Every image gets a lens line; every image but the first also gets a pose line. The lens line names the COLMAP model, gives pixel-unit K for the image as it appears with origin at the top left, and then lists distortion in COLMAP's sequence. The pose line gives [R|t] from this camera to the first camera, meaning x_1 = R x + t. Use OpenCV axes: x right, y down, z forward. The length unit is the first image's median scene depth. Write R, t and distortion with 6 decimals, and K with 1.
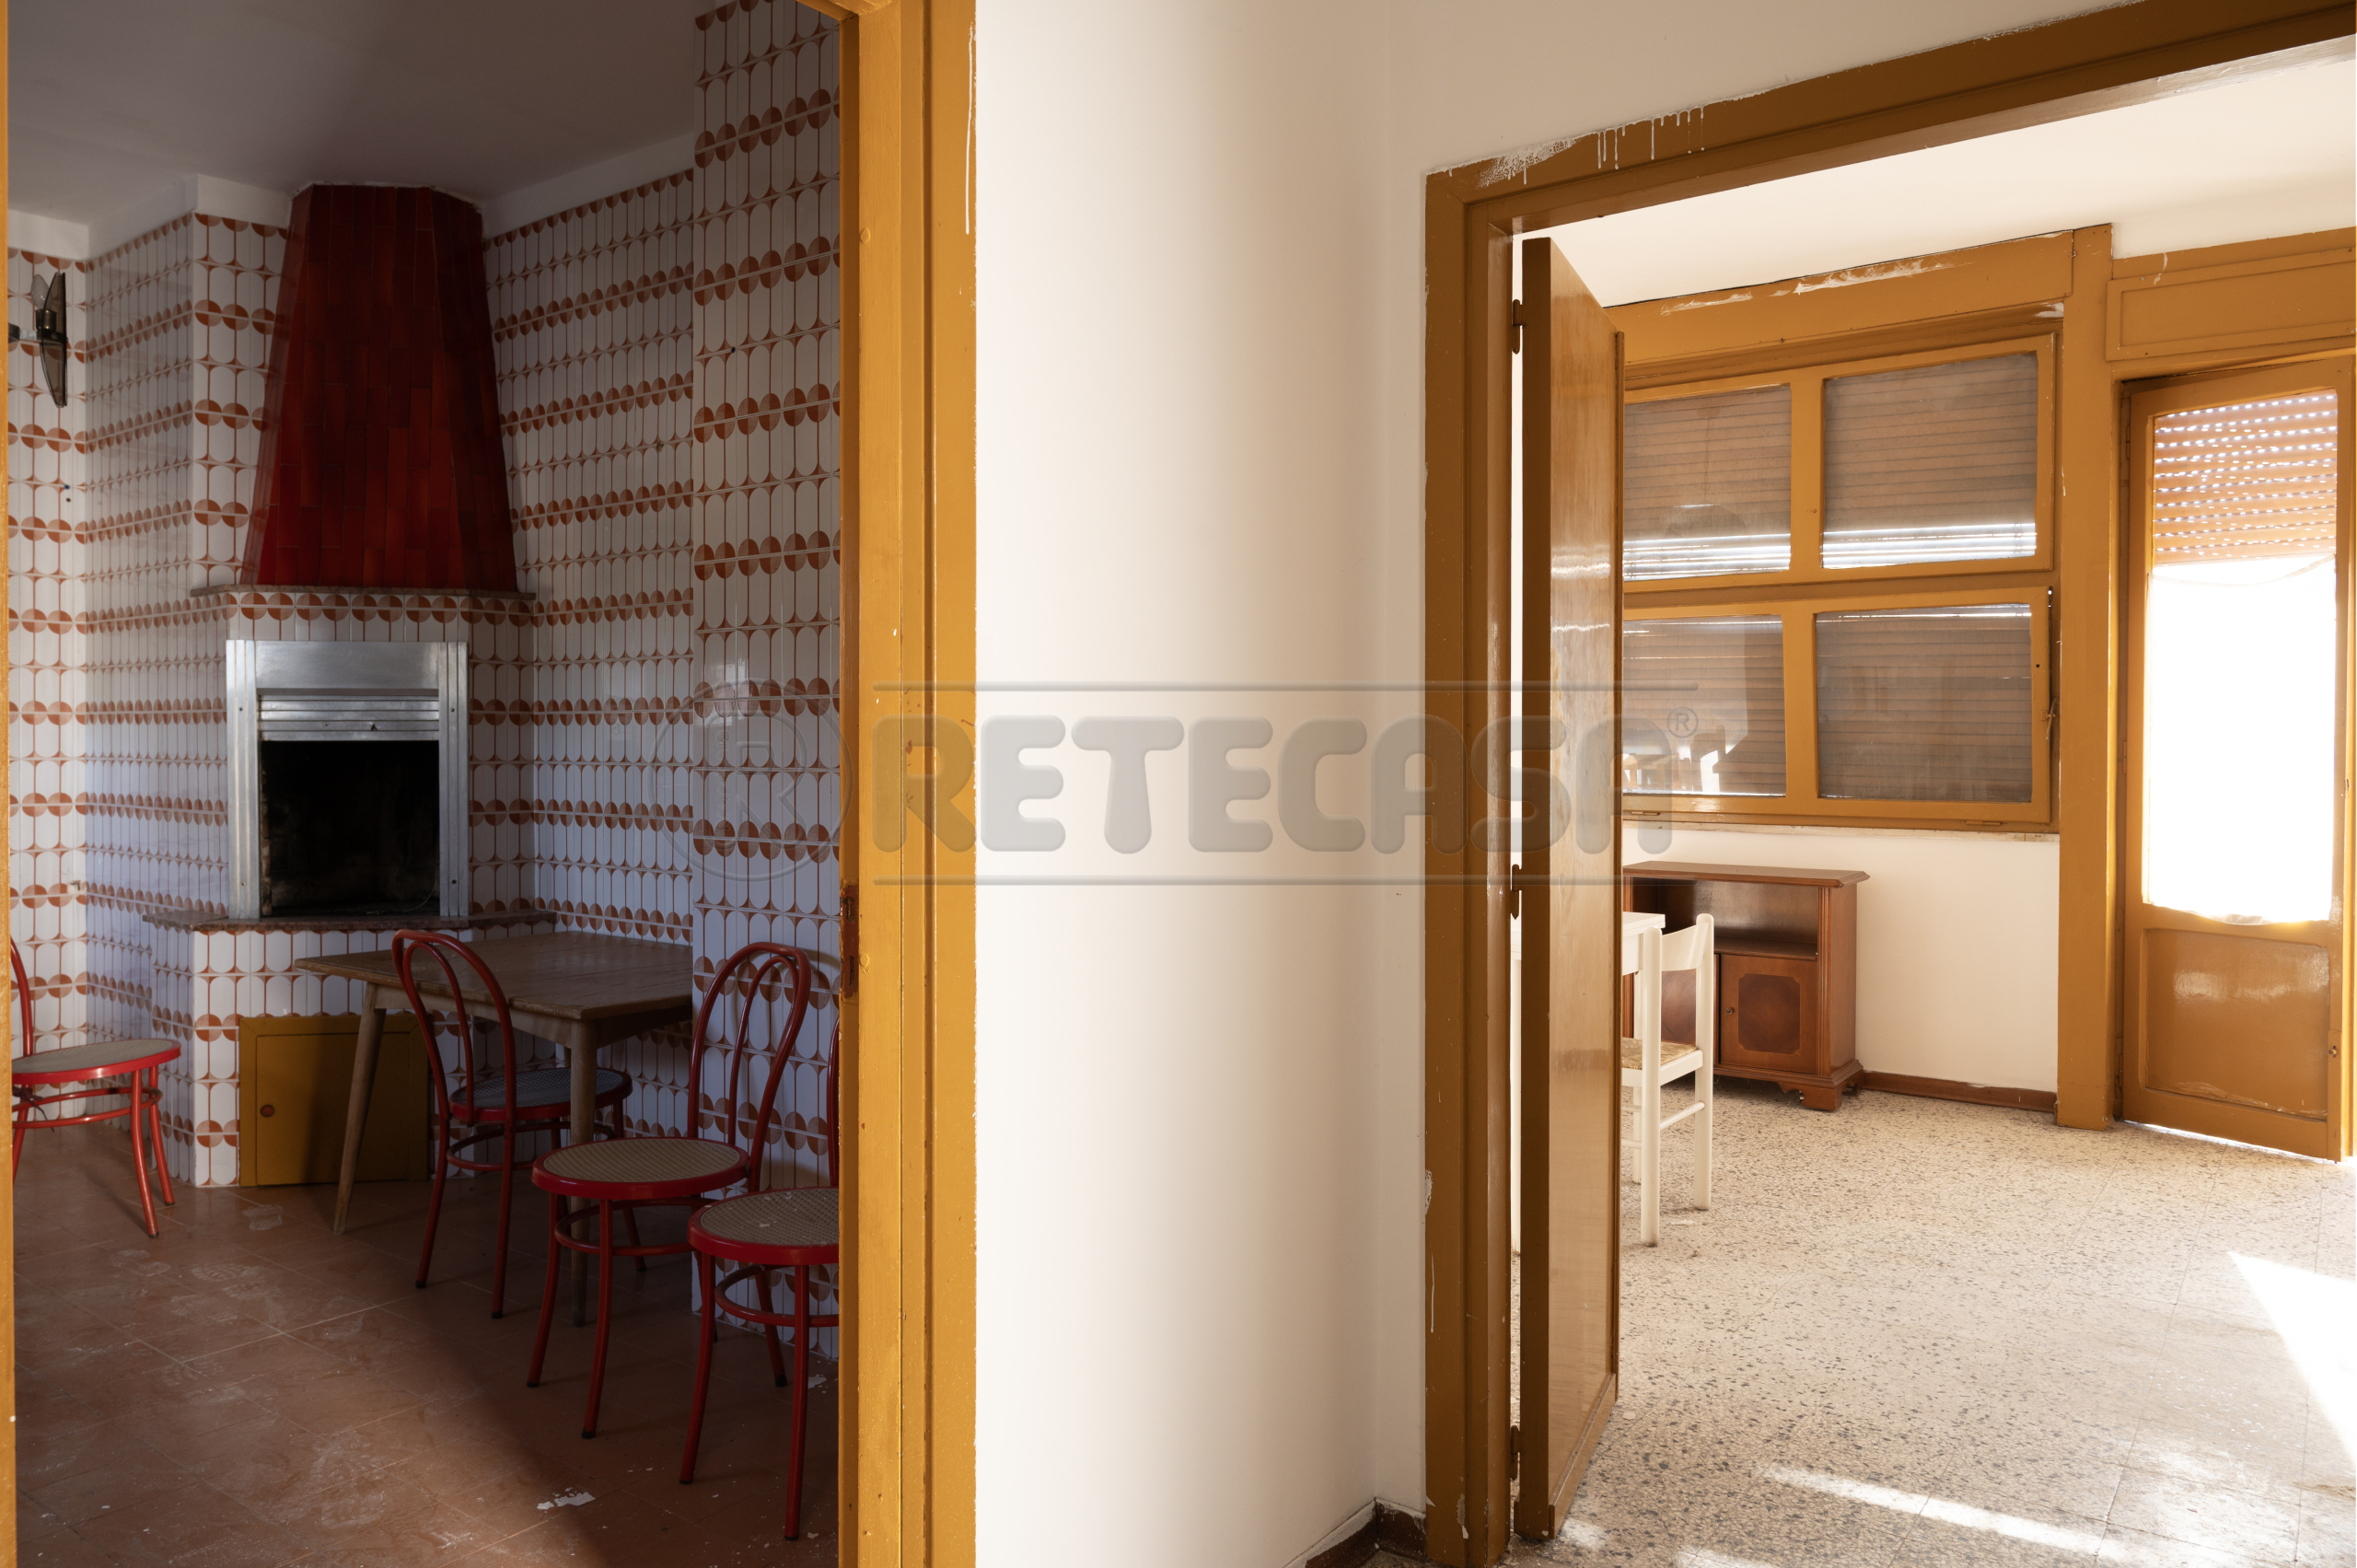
lens RADIAL K [[1599.0, 0, 1175.4], [0, 1599.0, 755.7], [0, 0, 1]] dist [-0.005618, -0.002640]
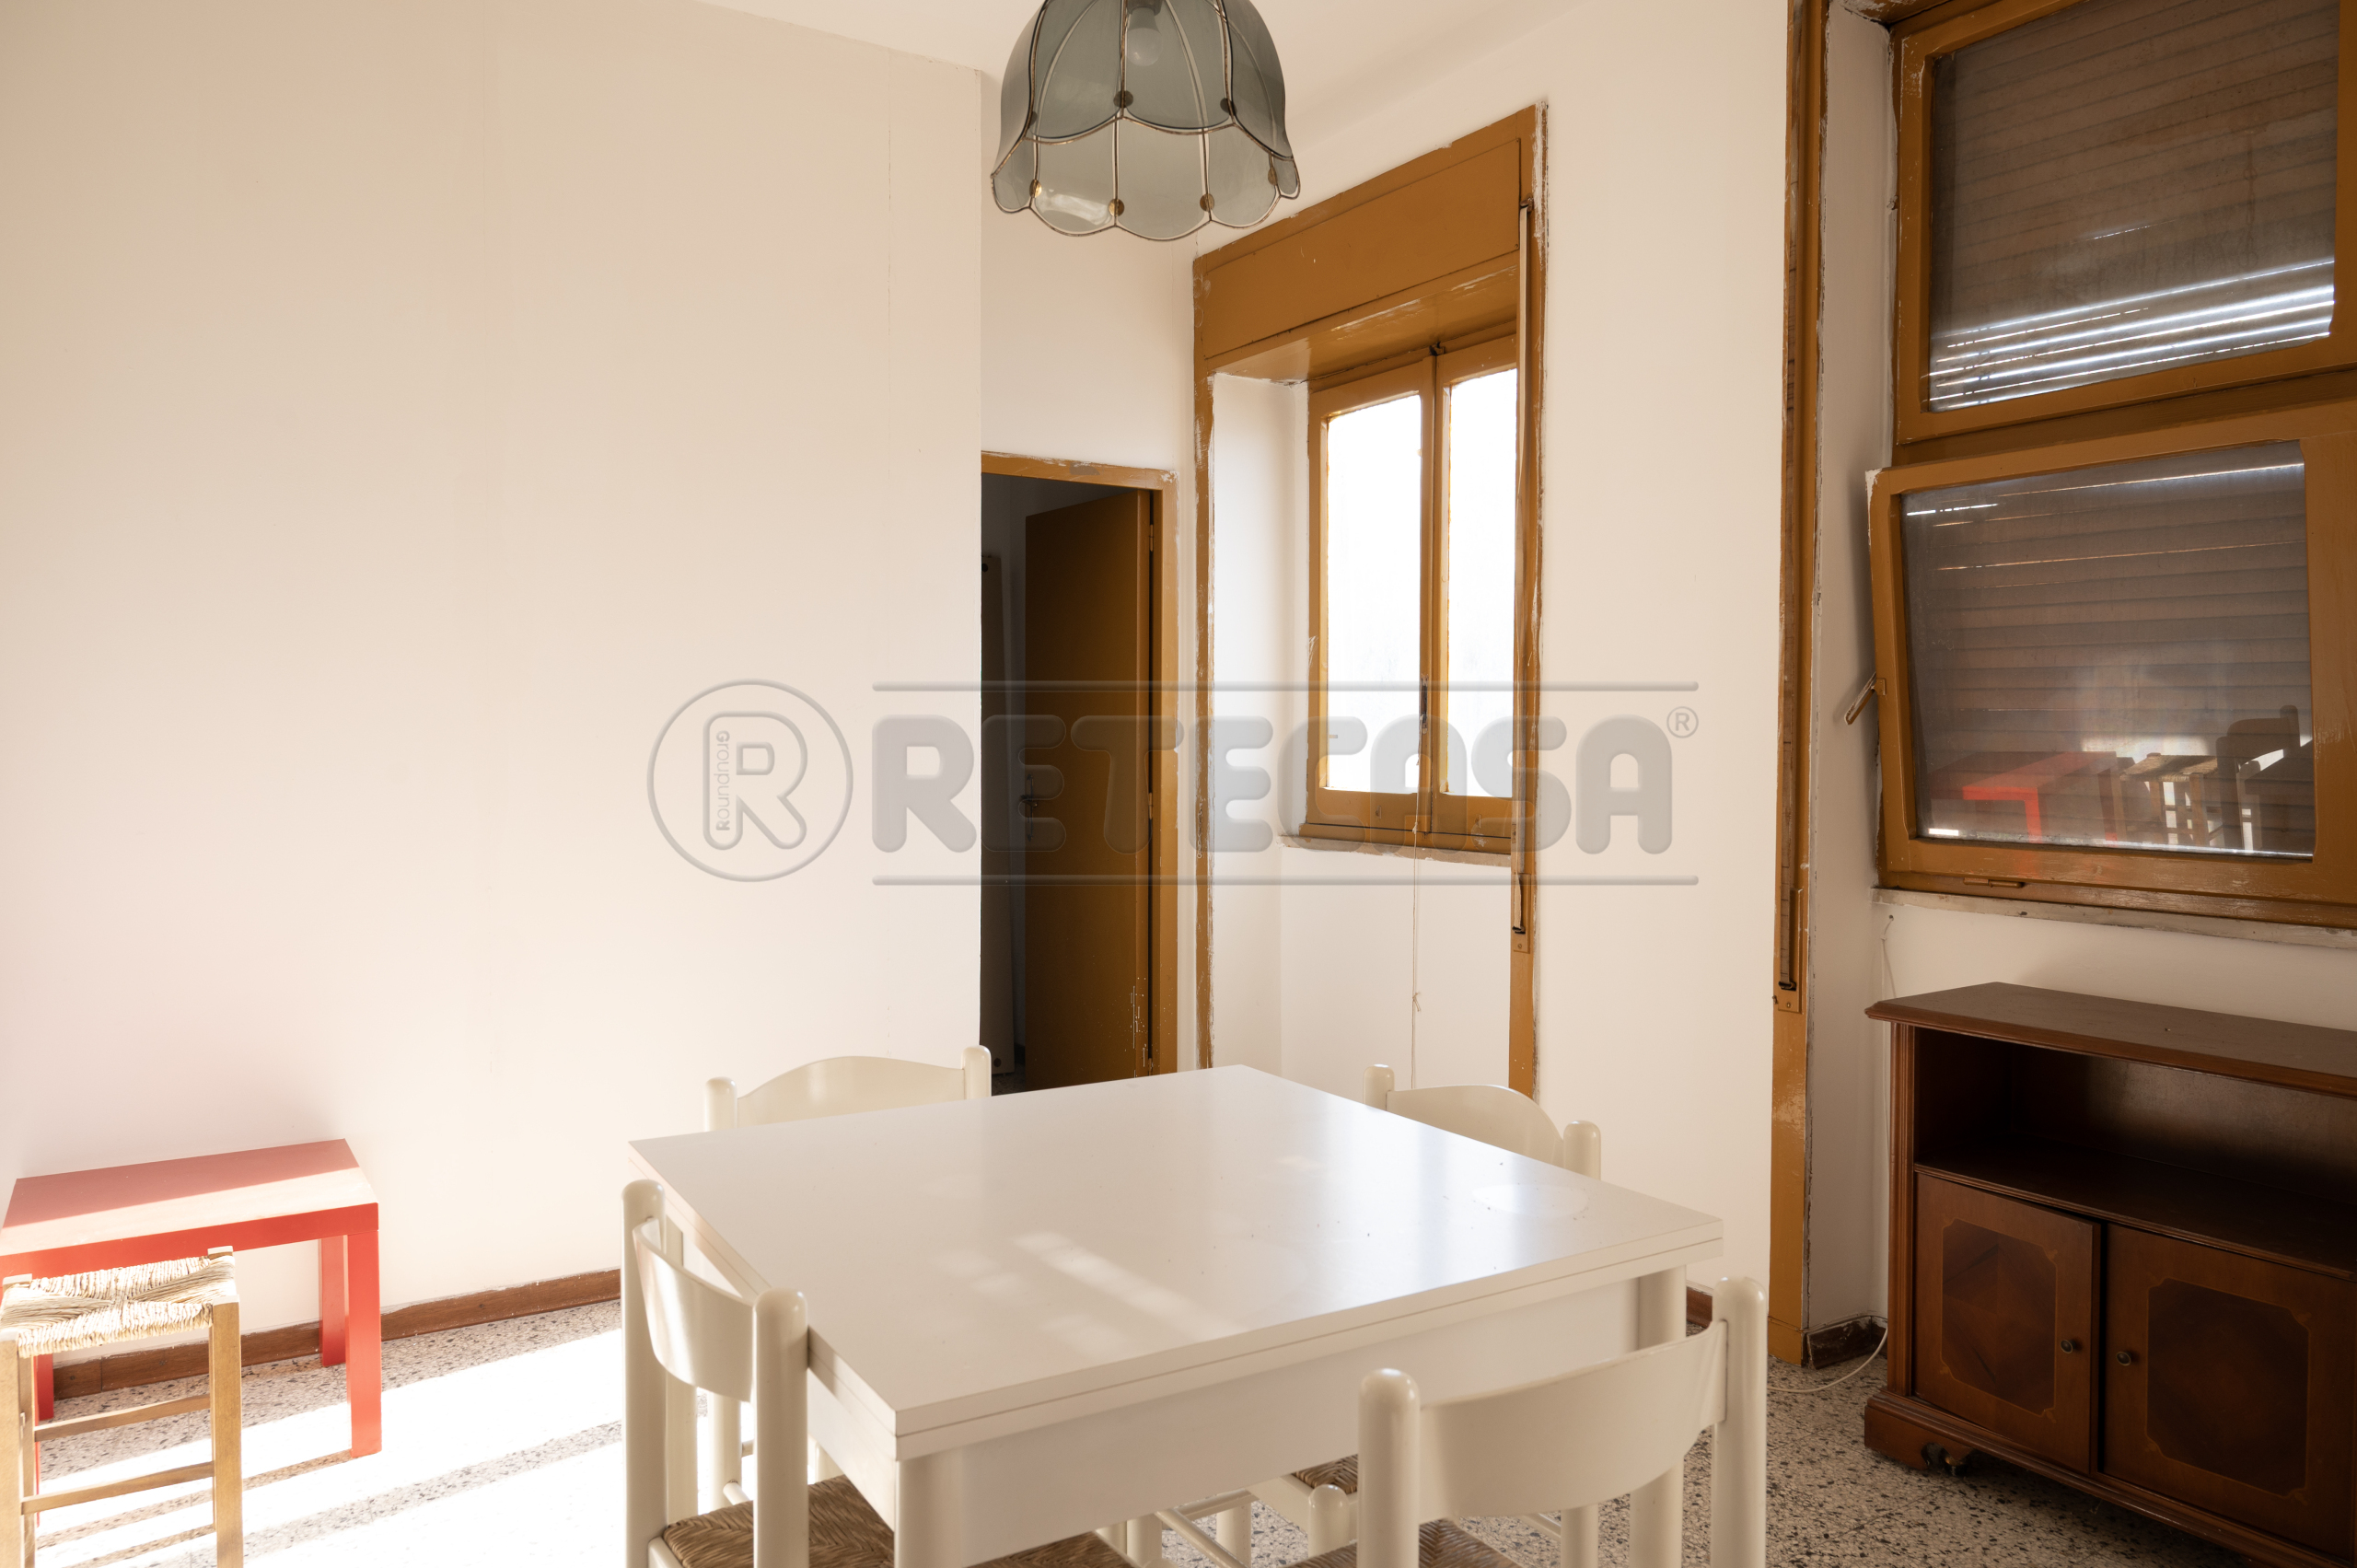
lens RADIAL K [[1582.8, 0, 1163.2], [0, 1582.8, 781.3], [0, 0, 1]] dist [-0.002767, -0.003082]
pose [[0.930042, 0.005313, -0.367414, 0.107050], [0.002662, 0.999772, 0.021195, -0.002748], [0.367443, -0.020690, 0.929816, 0.208948]]
